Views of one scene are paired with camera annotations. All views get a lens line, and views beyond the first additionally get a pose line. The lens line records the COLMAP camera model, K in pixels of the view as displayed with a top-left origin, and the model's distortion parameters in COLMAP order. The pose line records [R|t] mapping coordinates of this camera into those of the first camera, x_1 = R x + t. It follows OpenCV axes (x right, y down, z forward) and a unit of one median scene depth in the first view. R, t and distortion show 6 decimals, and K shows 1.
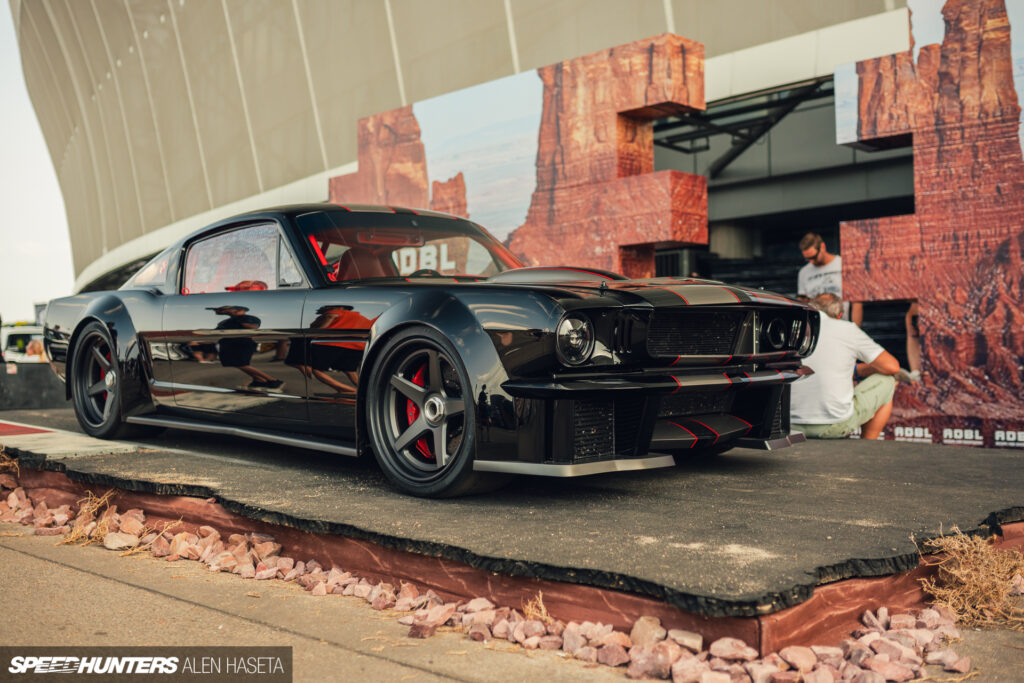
lens RADIAL K [[1077.6, 0, 511.6], [0, 1077.6, 340.9], [0, 0, 1]] dist [0.014988, 0.000000]
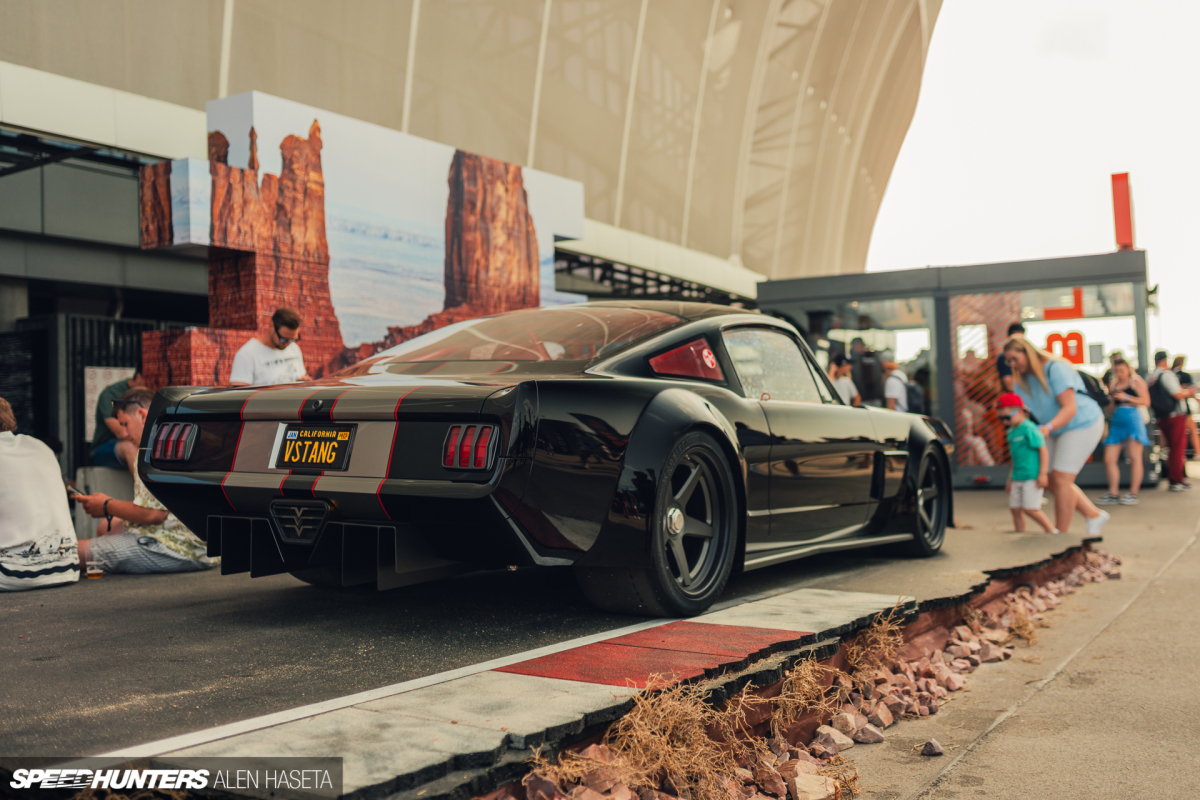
lens RADIAL K [[1262.8, 0, 599.7], [0, 1262.8, 402.1], [0, 0, 1]] dist [0.014988, 0.000000]
pose [[-0.209403, 0.031574, 0.977320, -0.879292], [0.002366, 0.999492, -0.031784, -0.011549], [-0.977827, -0.004343, -0.209371, 0.946167]]
